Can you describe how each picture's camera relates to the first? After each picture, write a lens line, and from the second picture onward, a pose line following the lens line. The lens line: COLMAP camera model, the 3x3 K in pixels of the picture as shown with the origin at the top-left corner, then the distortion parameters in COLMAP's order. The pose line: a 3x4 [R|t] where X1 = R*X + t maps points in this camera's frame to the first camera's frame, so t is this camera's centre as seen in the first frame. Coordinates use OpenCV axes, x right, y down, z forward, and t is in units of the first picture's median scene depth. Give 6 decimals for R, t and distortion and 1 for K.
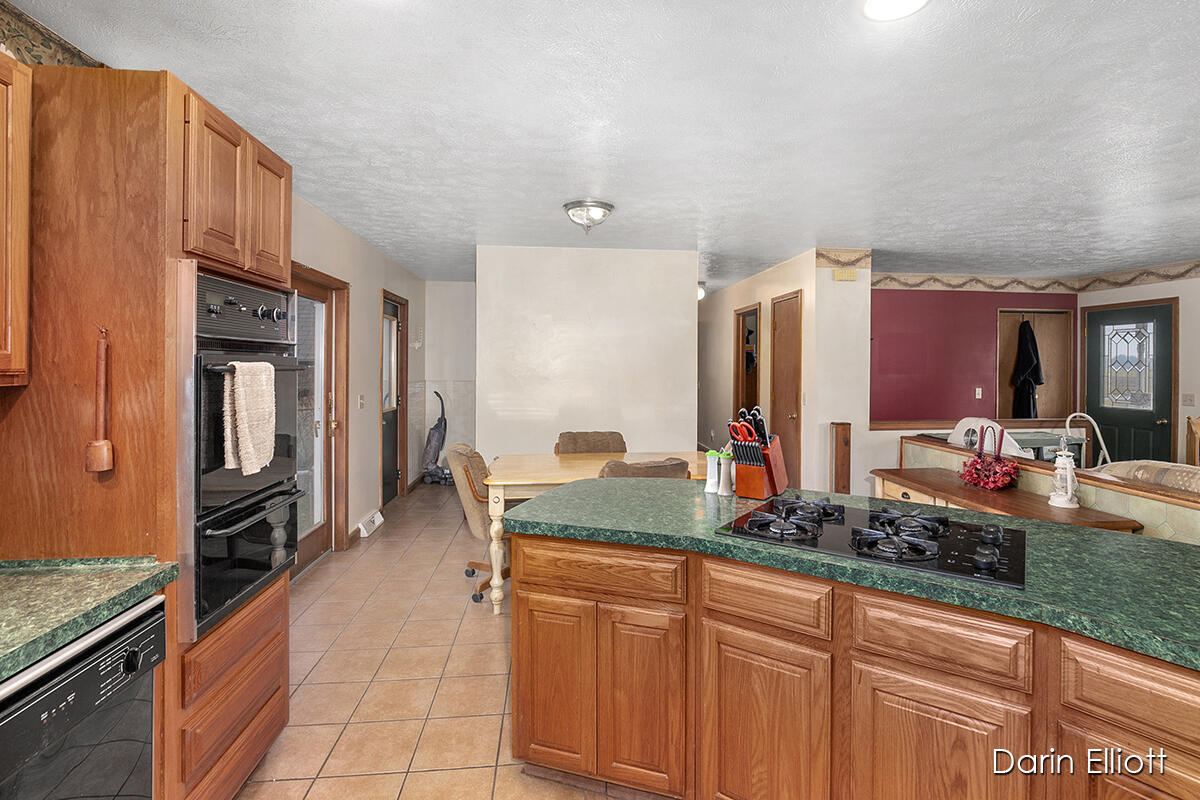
lens RADIAL K [[573.5, 0, 615.9], [0, 573.5, 378.1], [0, 0, 1]] dist [-0.003433, 0.000296]
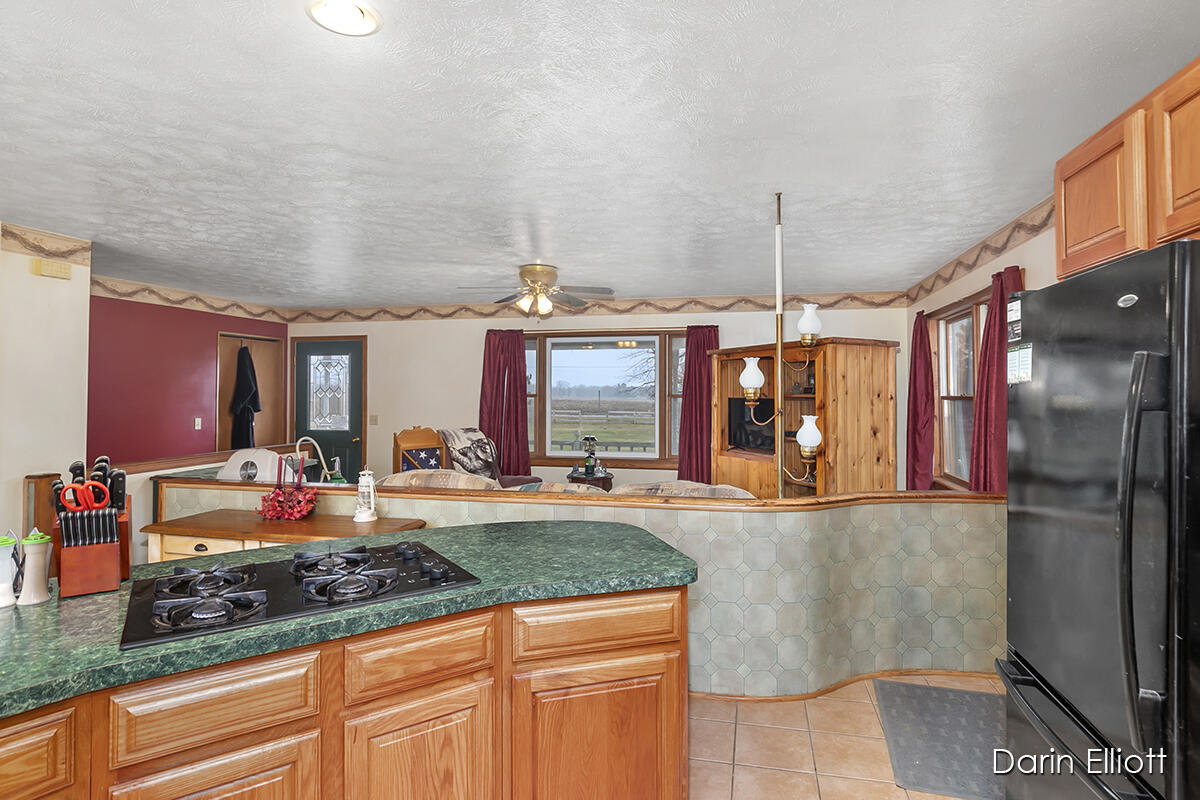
lens RADIAL K [[640.2, 0, 598.1], [0, 640.2, 387.7], [0, 0, 1]] dist [0.001516, 0.001431]
pose [[0.341531, 0.001368, 0.939870, -0.256014], [0.024537, 0.999645, -0.010372, -0.010425], [-0.939550, 0.026604, 0.341376, 0.165030]]
